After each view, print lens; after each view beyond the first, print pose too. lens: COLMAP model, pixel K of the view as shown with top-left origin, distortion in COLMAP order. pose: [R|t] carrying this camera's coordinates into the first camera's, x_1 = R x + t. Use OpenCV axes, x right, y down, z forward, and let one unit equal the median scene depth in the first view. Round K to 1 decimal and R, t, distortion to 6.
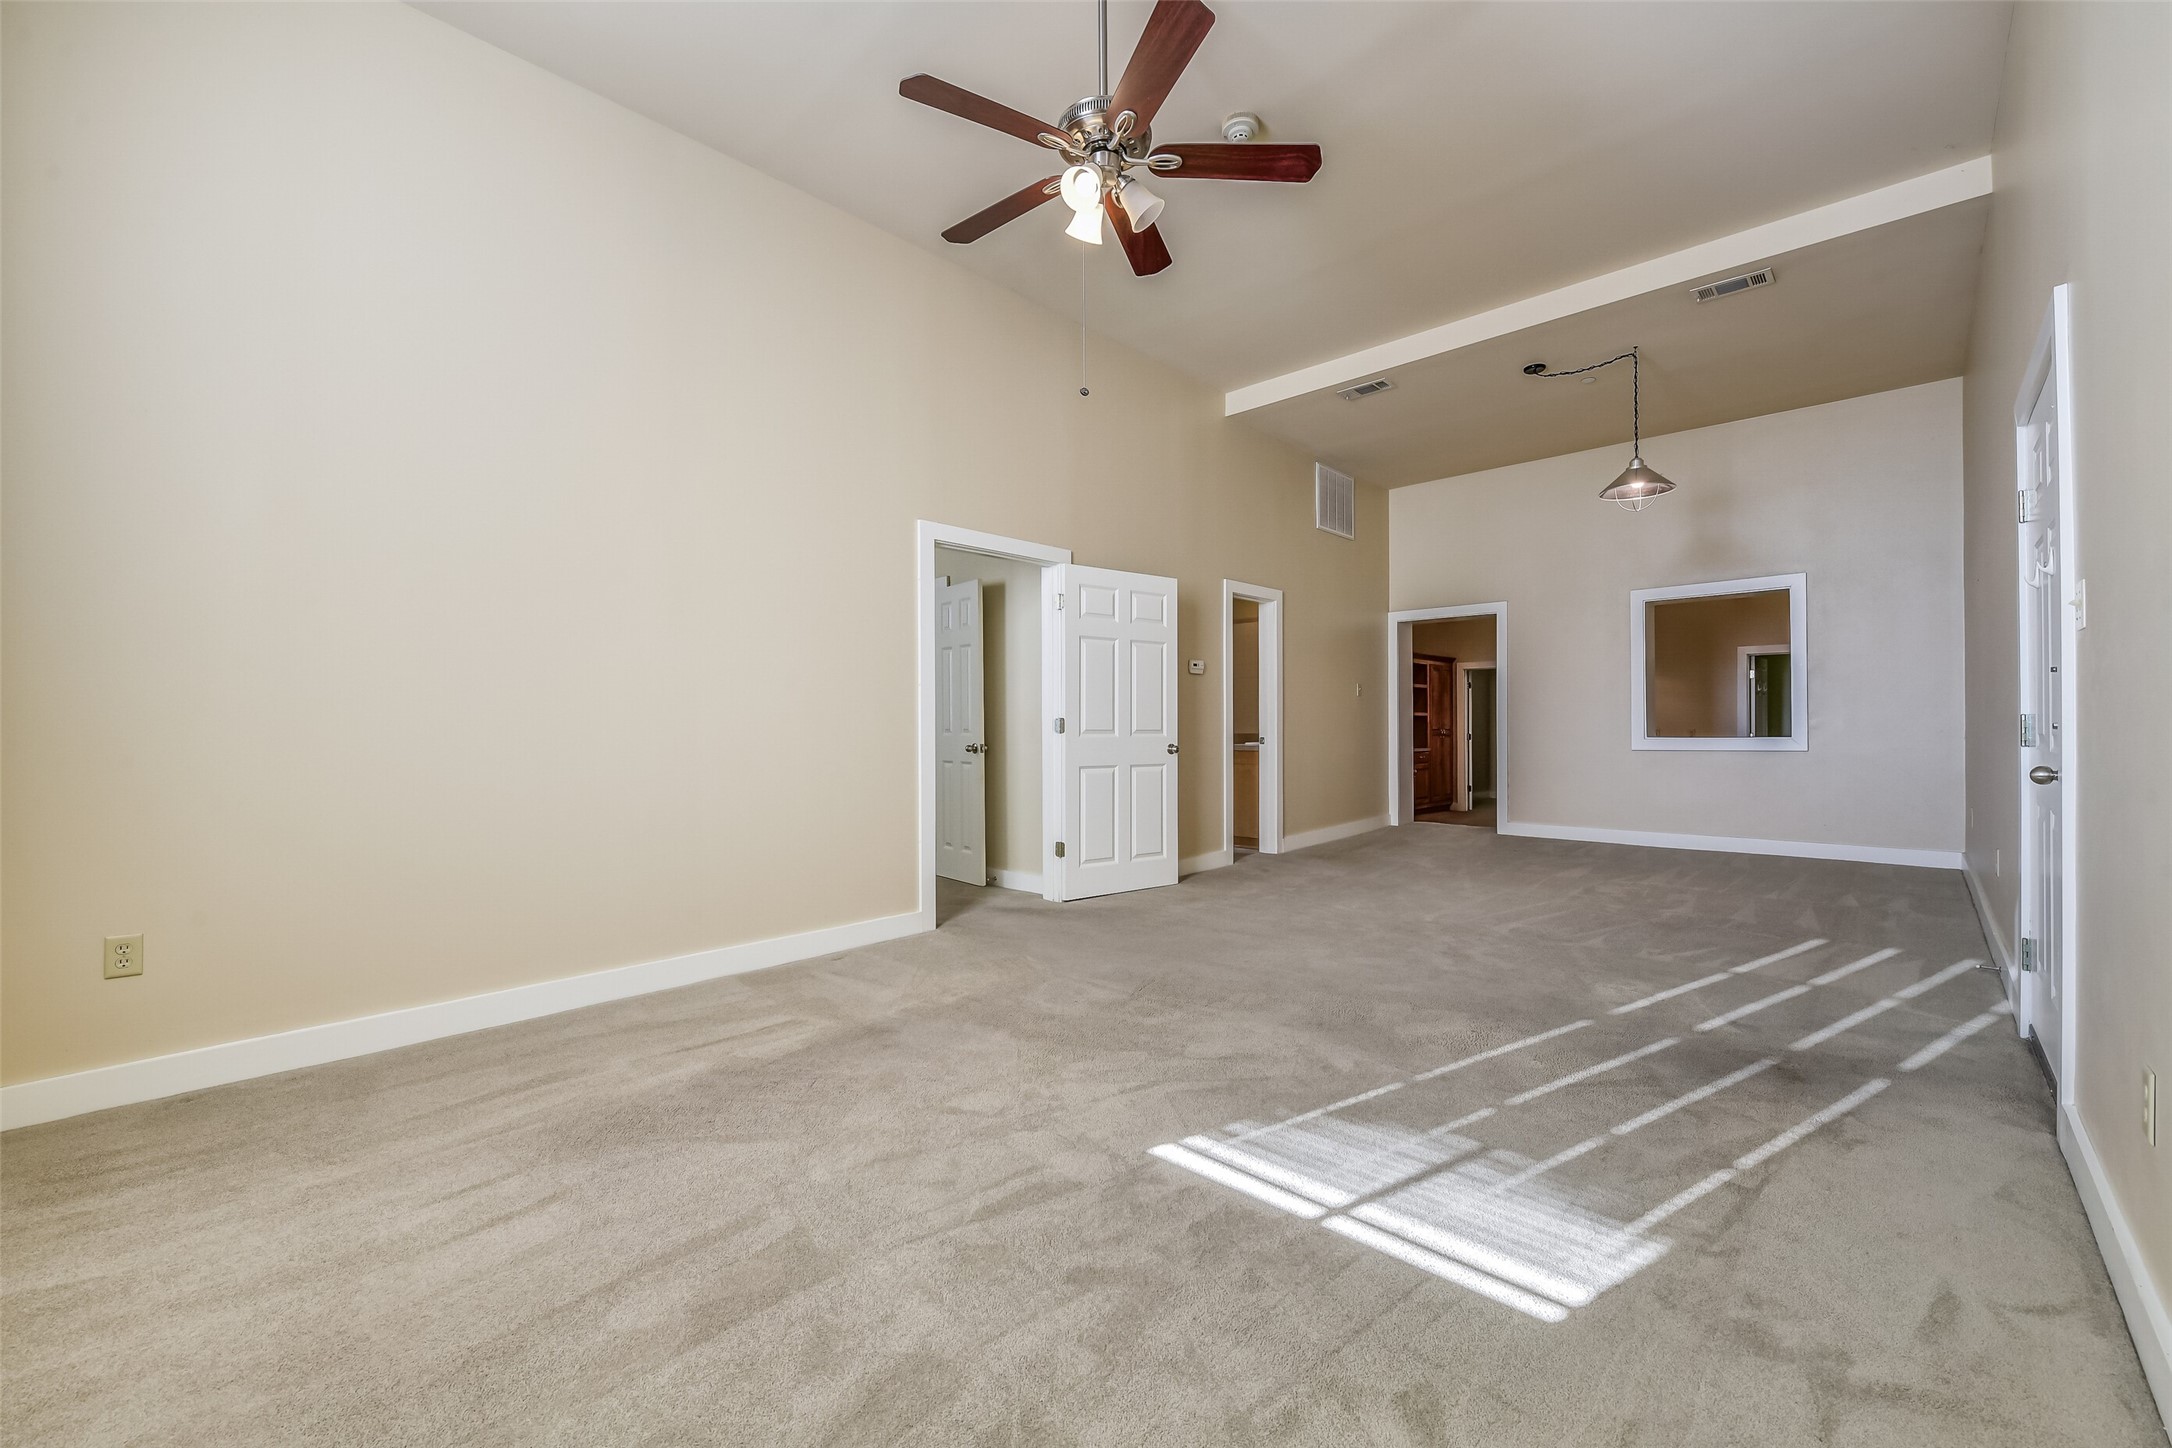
lens RADIAL K [[871.3, 0, 1092.3], [0, 871.3, 729.4], [0, 0, 1]] dist [-0.008564, -0.000189]
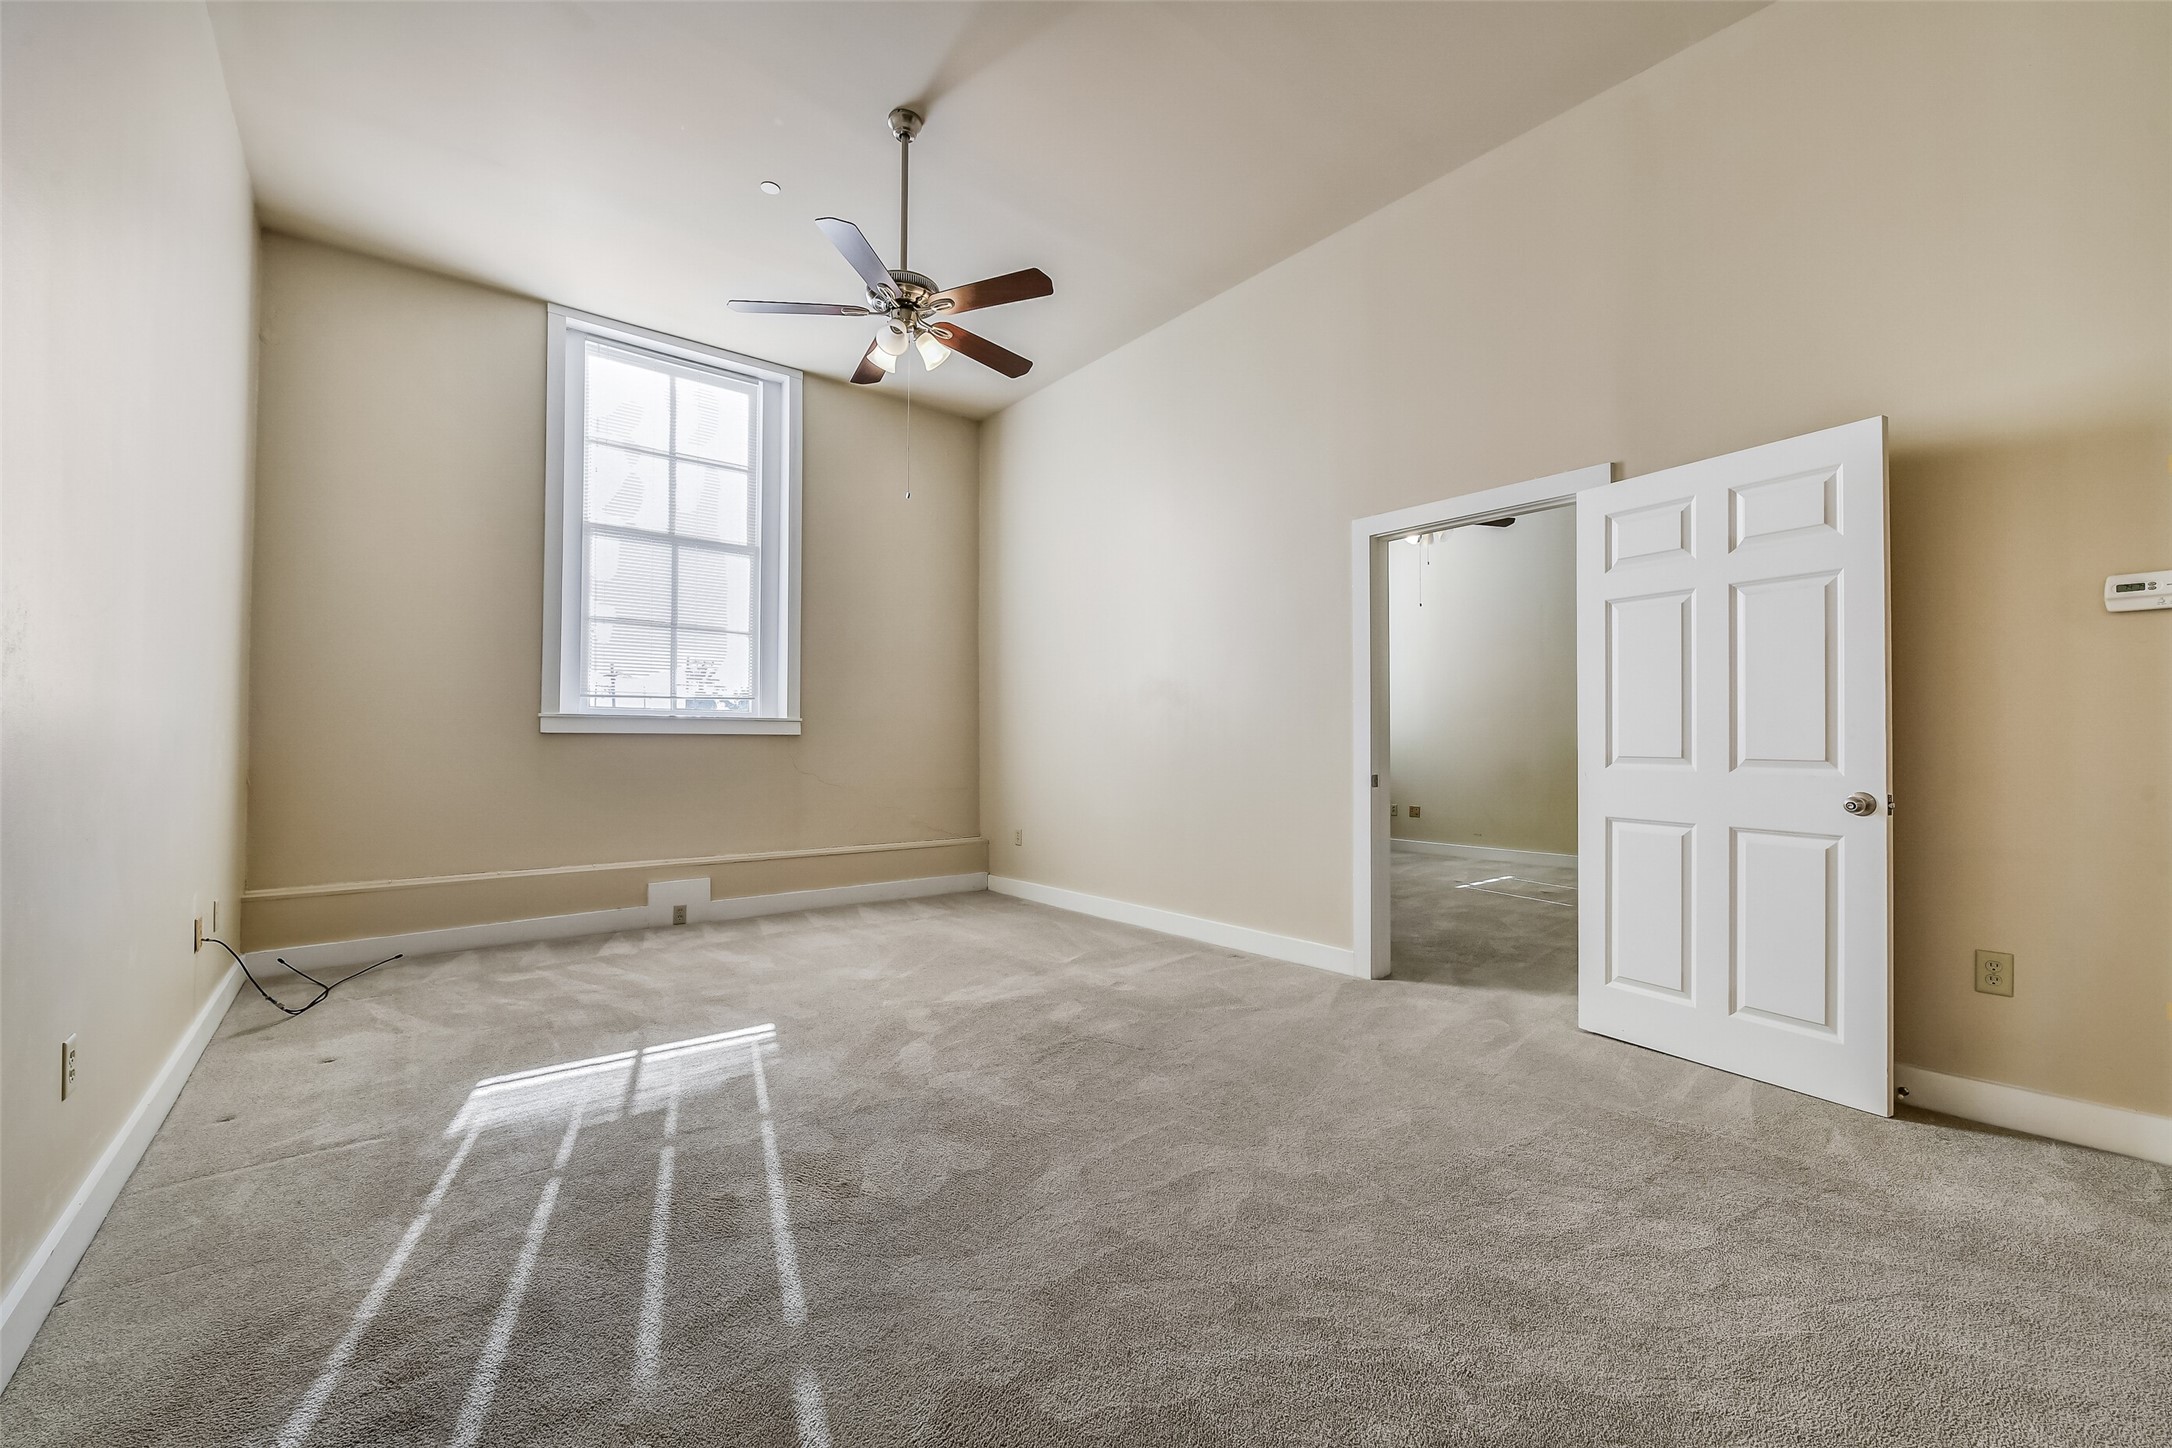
lens RADIAL K [[871.3, 0, 1092.3], [0, 871.3, 729.4], [0, 0, 1]] dist [-0.008564, -0.000189]
pose [[-0.128106, -0.009396, -0.991716, 0.577799], [-0.003223, 0.999954, -0.009058, -0.010211], [0.991755, 0.002036, -0.128130, 0.666185]]
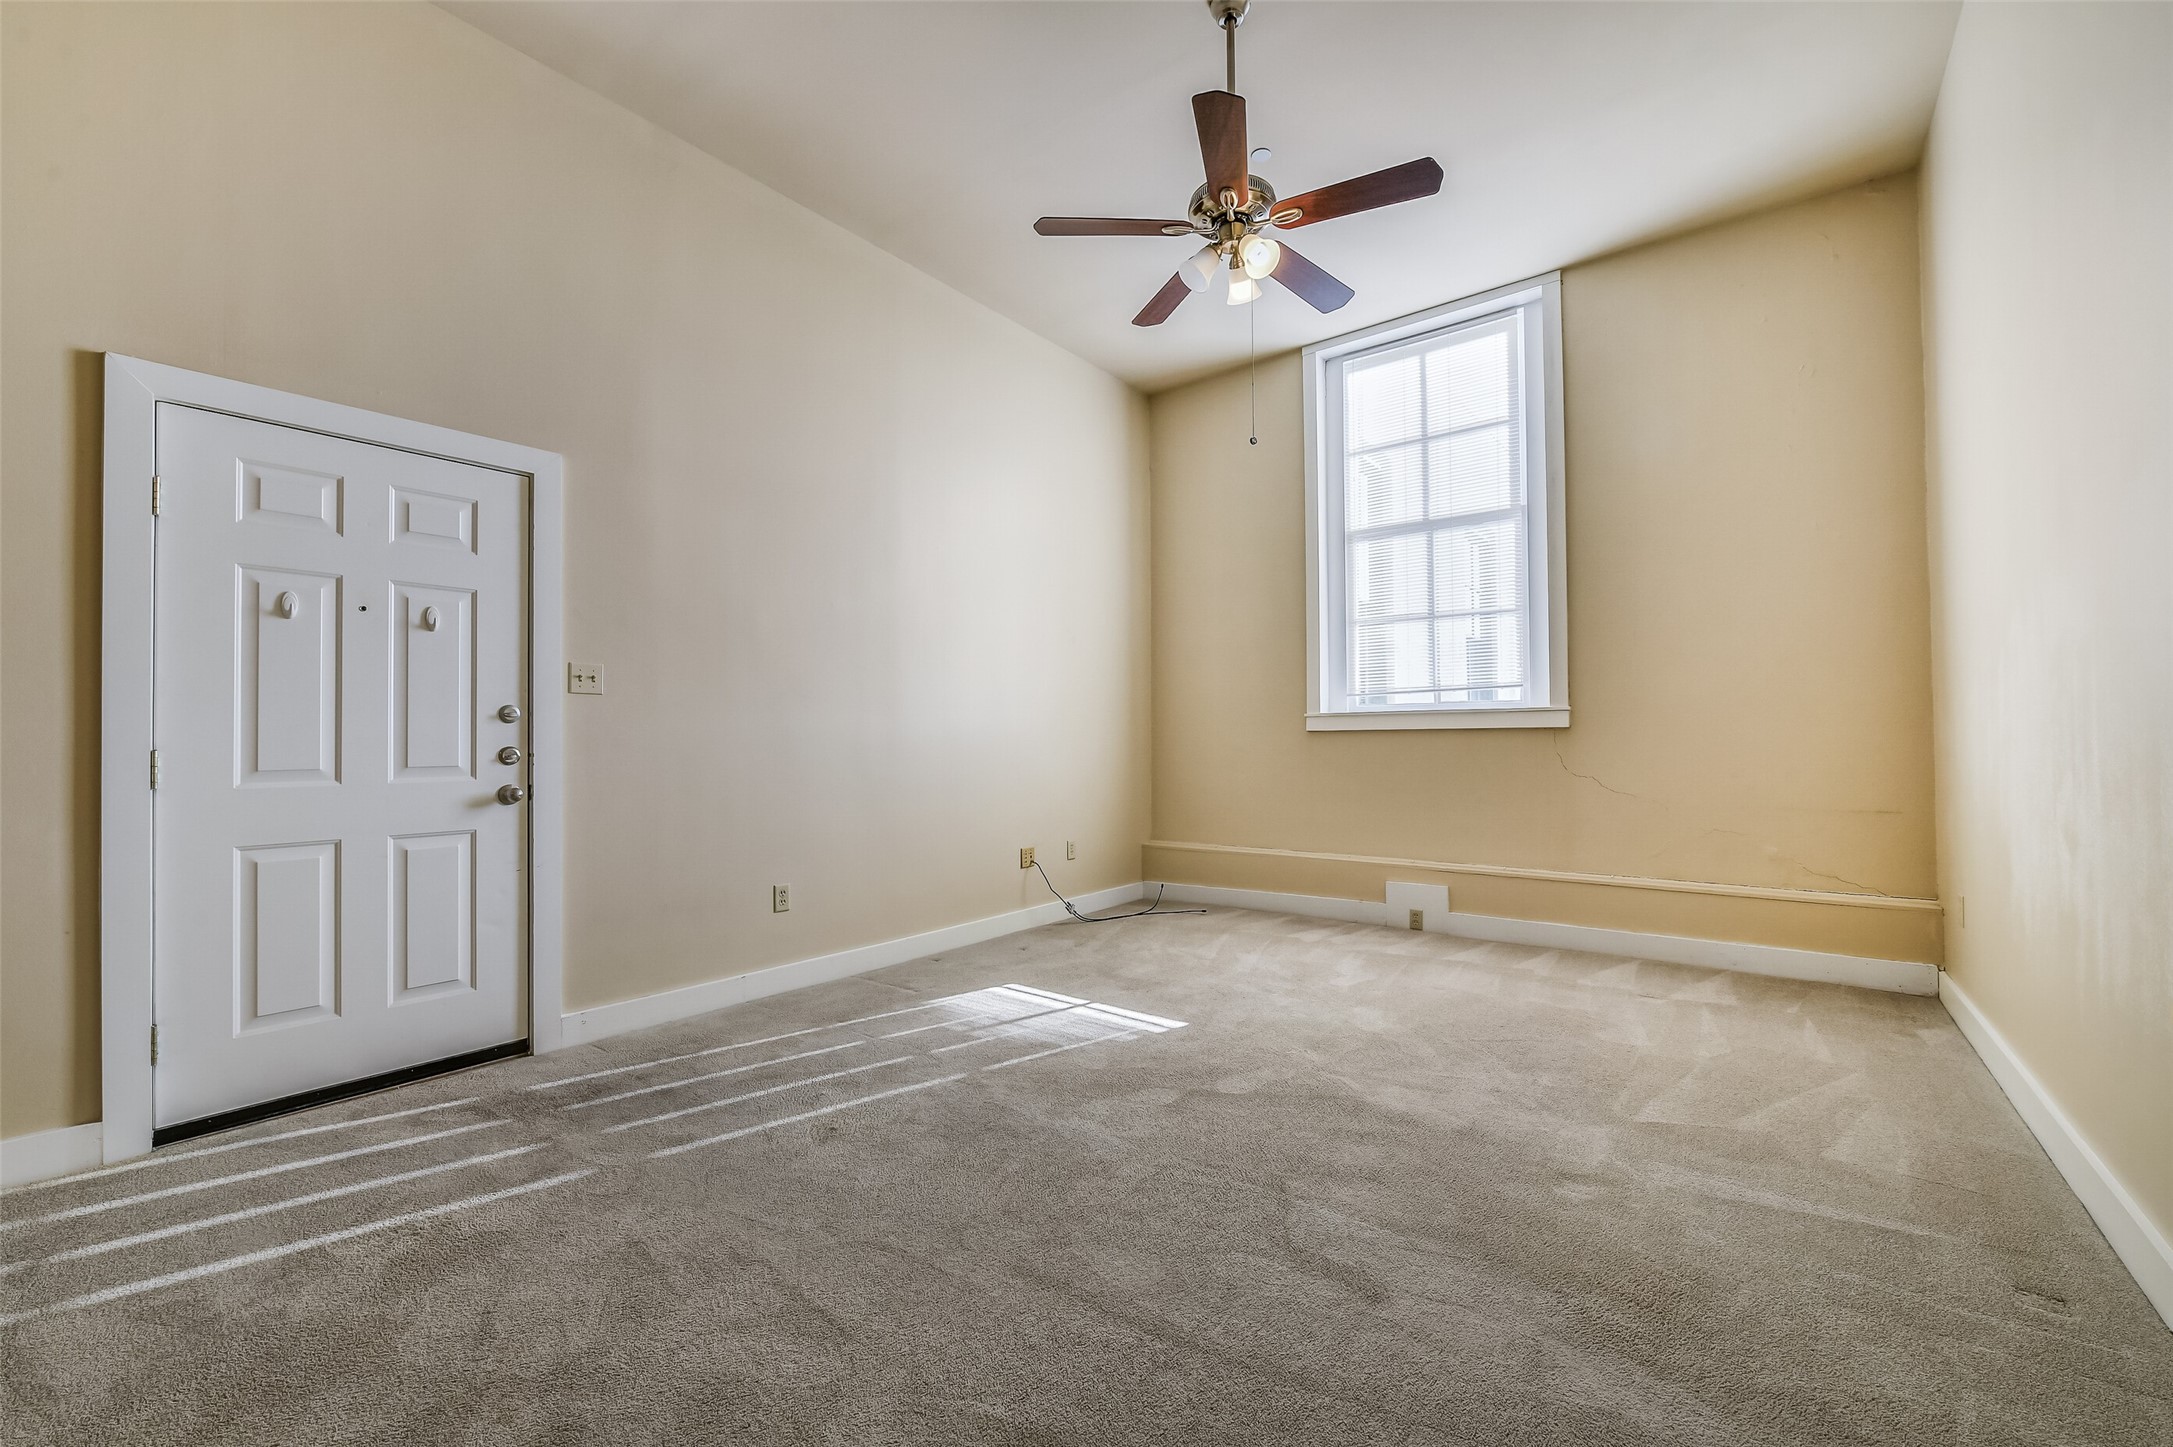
lens RADIAL K [[871.7, 0, 1092.8], [0, 871.7, 728.9], [0, 0, 1]] dist [-0.008564, -0.000189]
pose [[-0.995931, 0.013917, -0.089034, 0.136554], [0.014999, 0.999821, -0.011502, -0.007784], [0.088858, -0.012791, -0.995962, 0.951038]]
